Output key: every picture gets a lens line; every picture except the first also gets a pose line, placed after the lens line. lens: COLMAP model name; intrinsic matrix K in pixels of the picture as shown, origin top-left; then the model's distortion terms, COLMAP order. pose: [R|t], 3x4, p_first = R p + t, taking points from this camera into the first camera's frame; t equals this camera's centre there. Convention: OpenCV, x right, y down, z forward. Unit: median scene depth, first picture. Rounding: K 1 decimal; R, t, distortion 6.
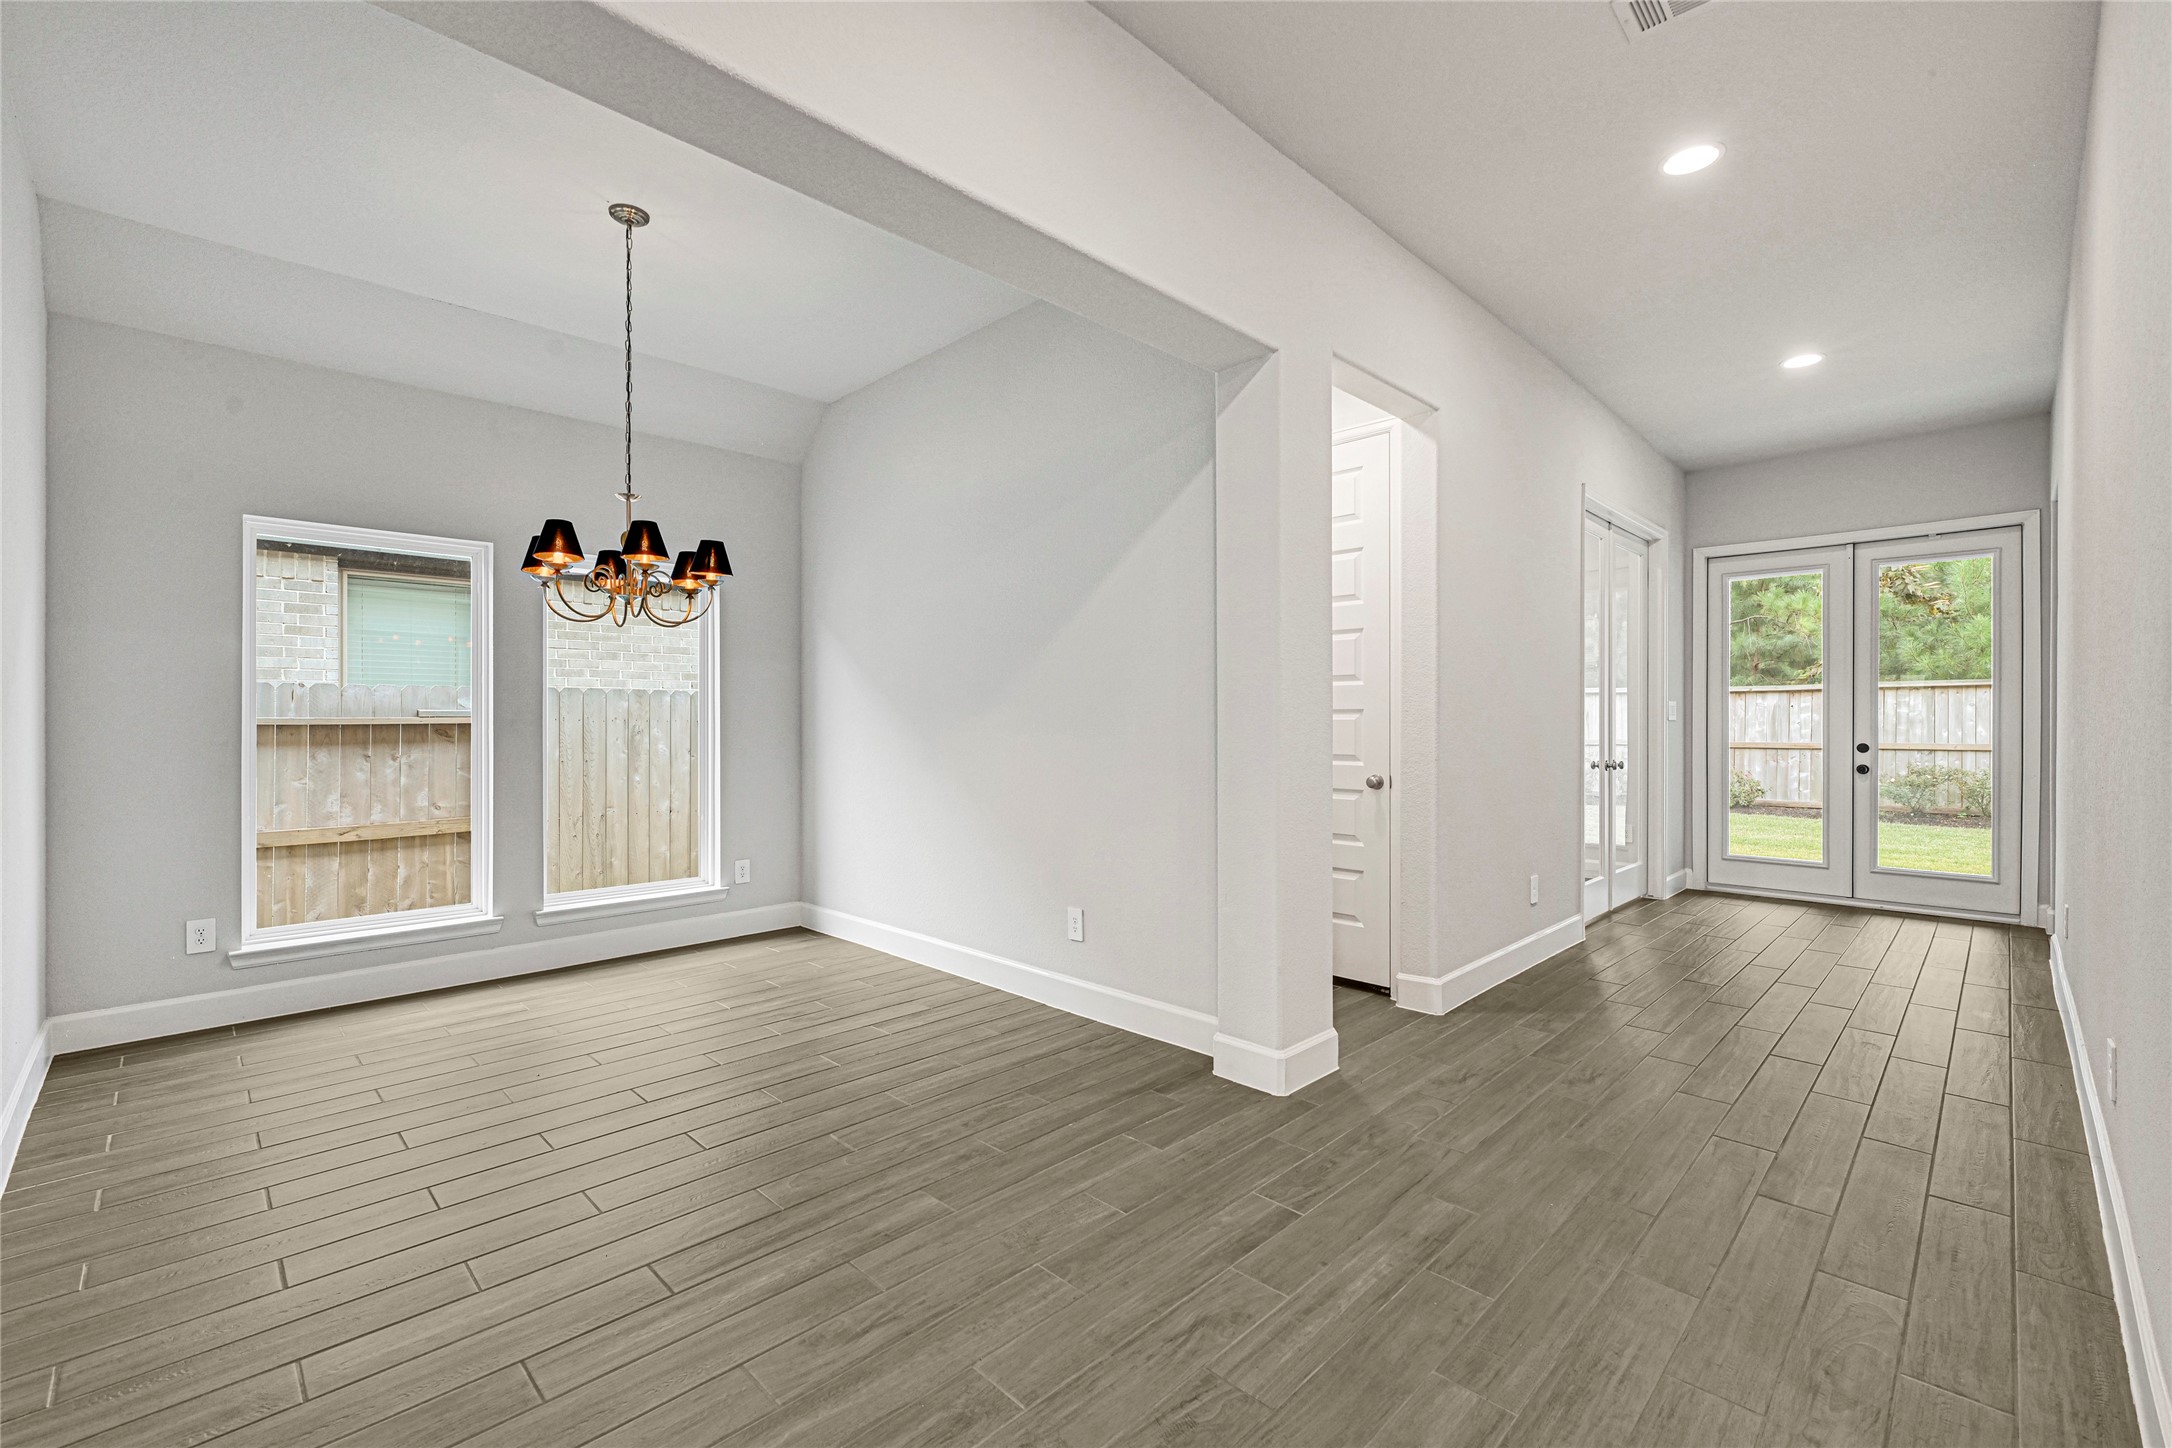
lens RADIAL K [[917.8, 0, 1084.8], [0, 917.8, 726.9], [0, 0, 1]] dist [-0.000906, 0.000475]
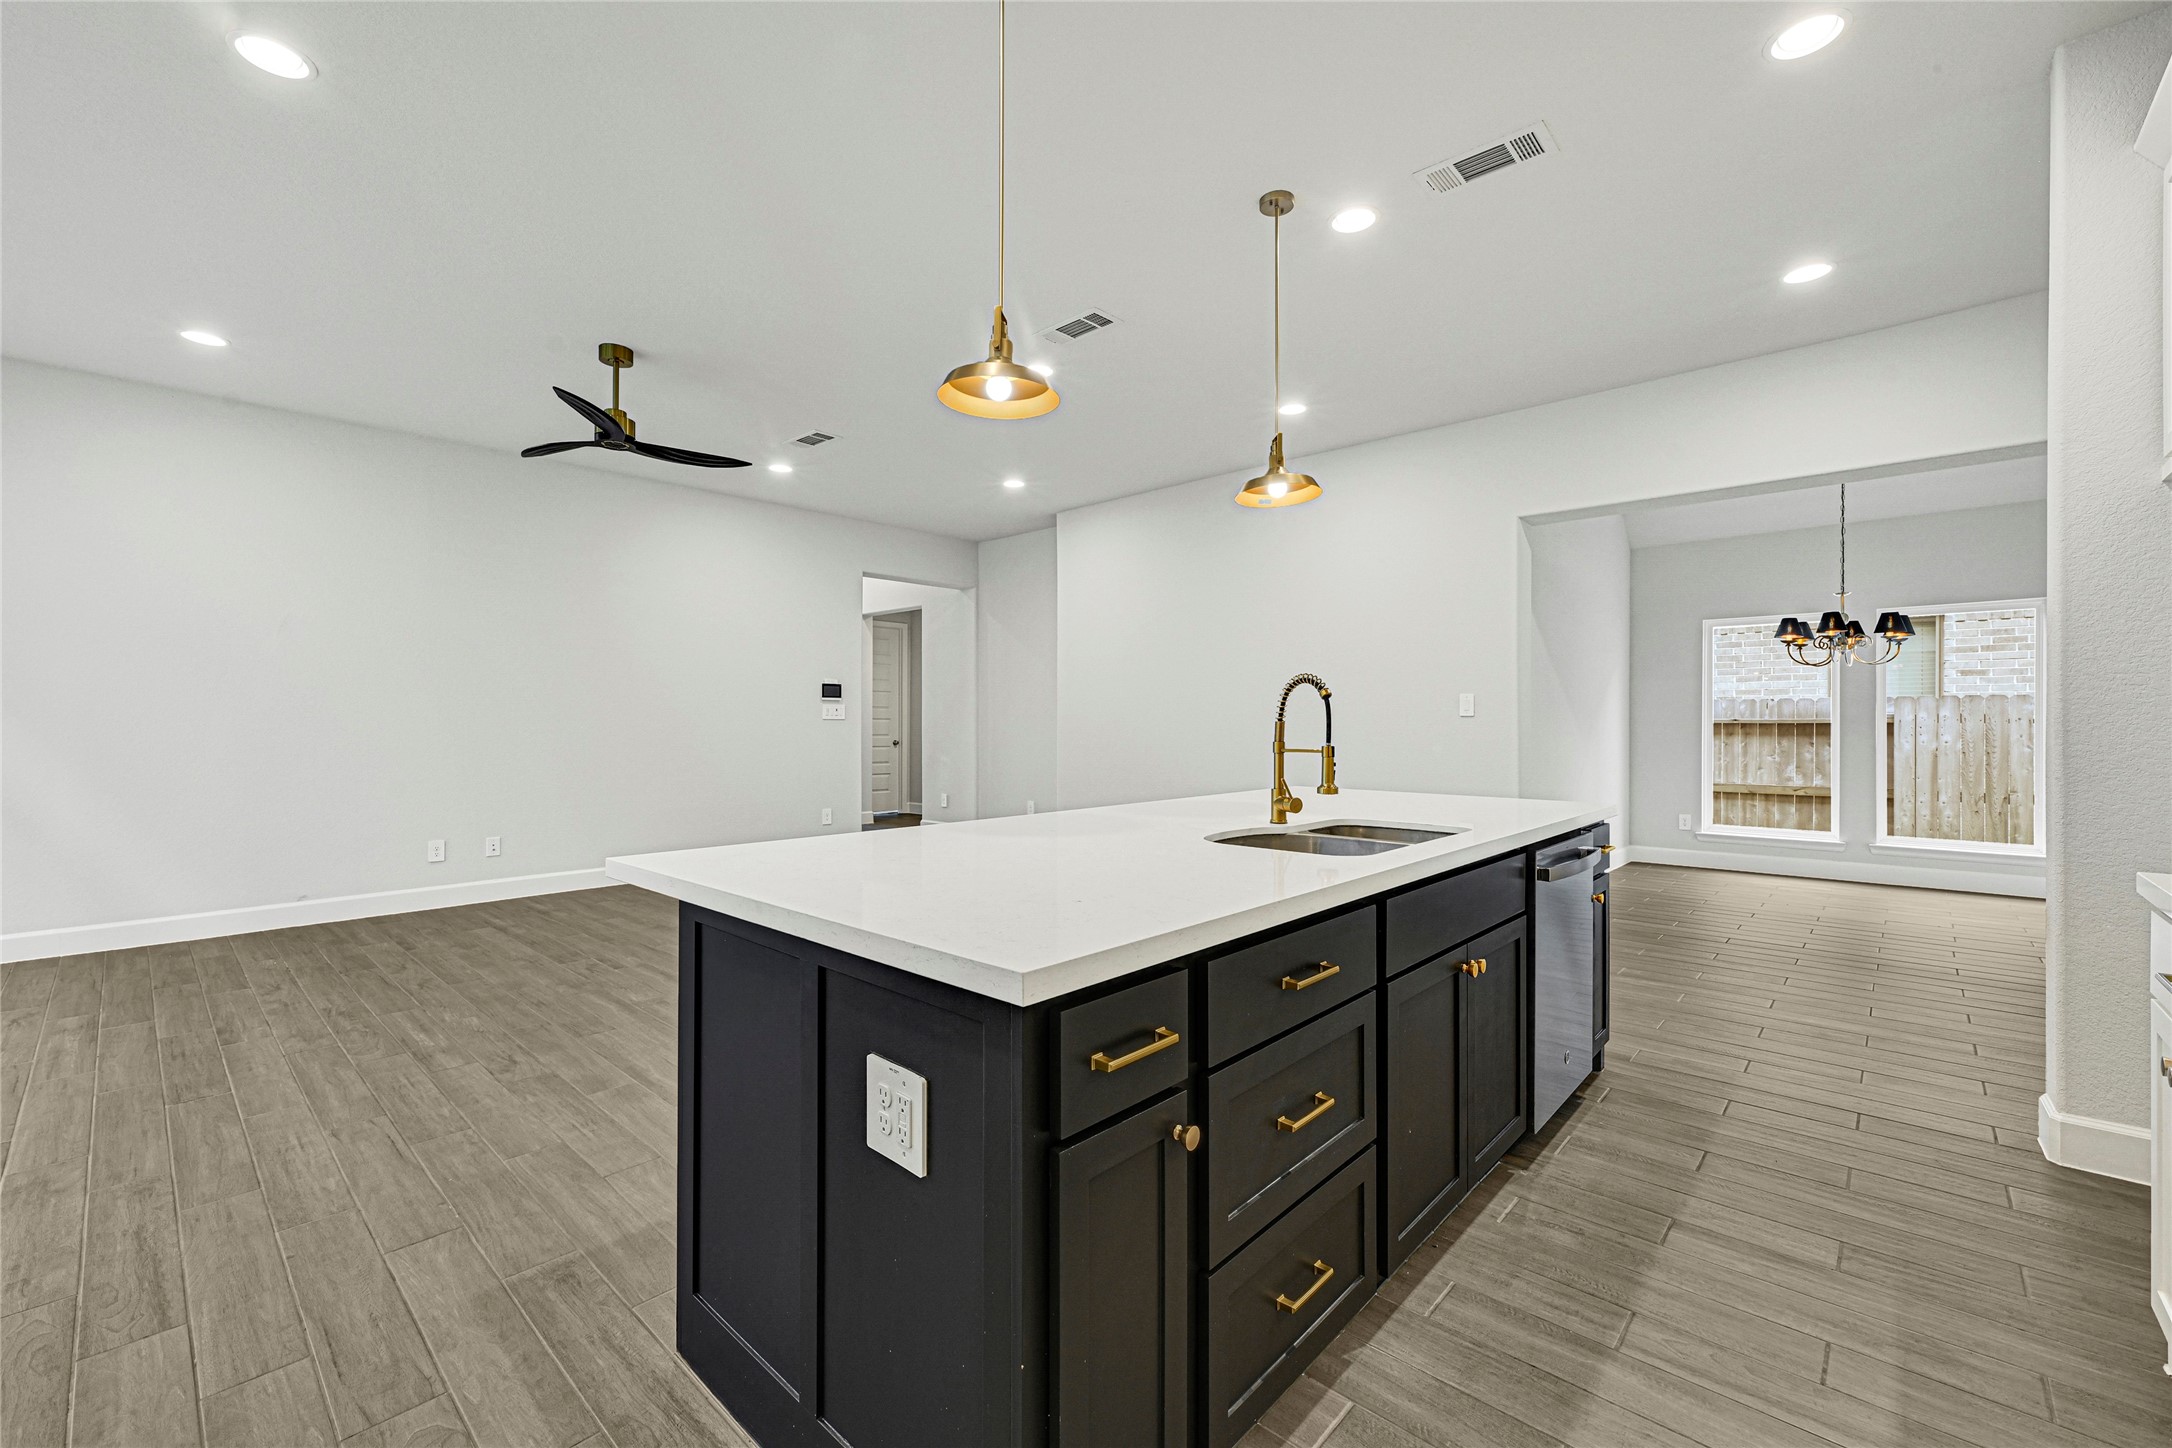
lens RADIAL K [[896.2, 0, 1079.4], [0, 896.2, 720.4], [0, 0, 1]] dist [0.000804, -0.000004]
pose [[0.036285, -0.001375, -0.999341, 0.742975], [-0.006276, 0.999979, -0.001604, 0.002961], [0.999322, 0.006330, 0.036275, -0.334759]]
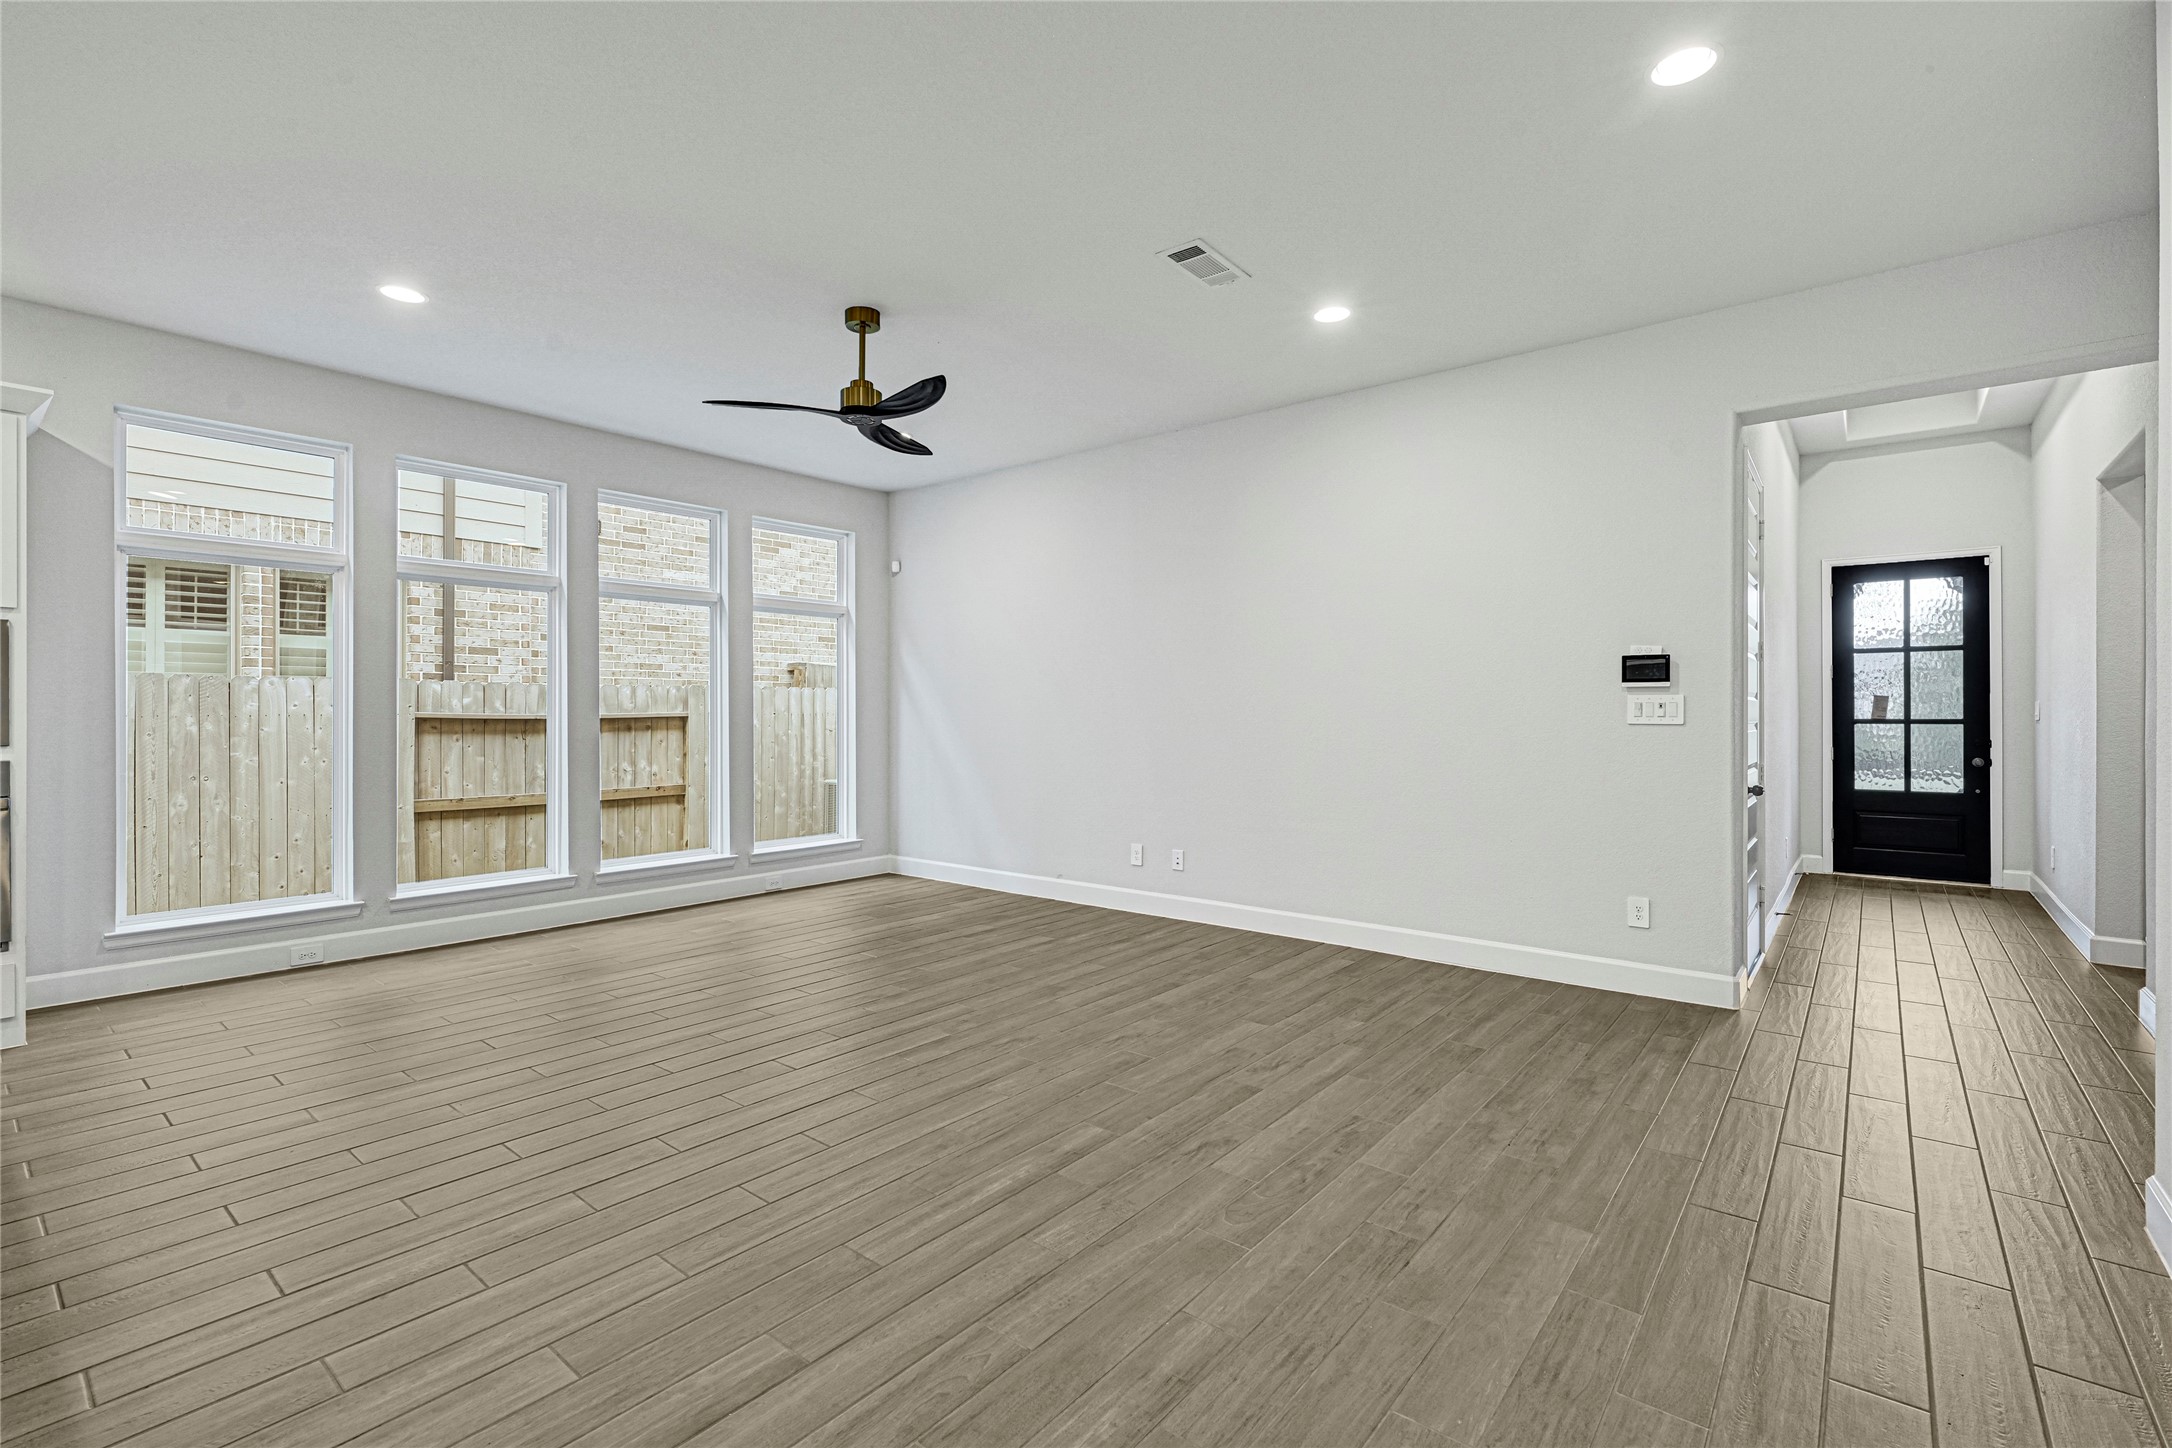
lens RADIAL K [[961.6, 0, 1086.9], [0, 961.6, 707.2], [0, 0, 1]] dist [0.000983, 0.000047]
pose [[-0.995026, 0.000291, -0.099614, -0.223761], [0.000381, 1.000000, -0.000885, -0.012534], [0.099614, -0.000919, -0.995026, 0.084057]]
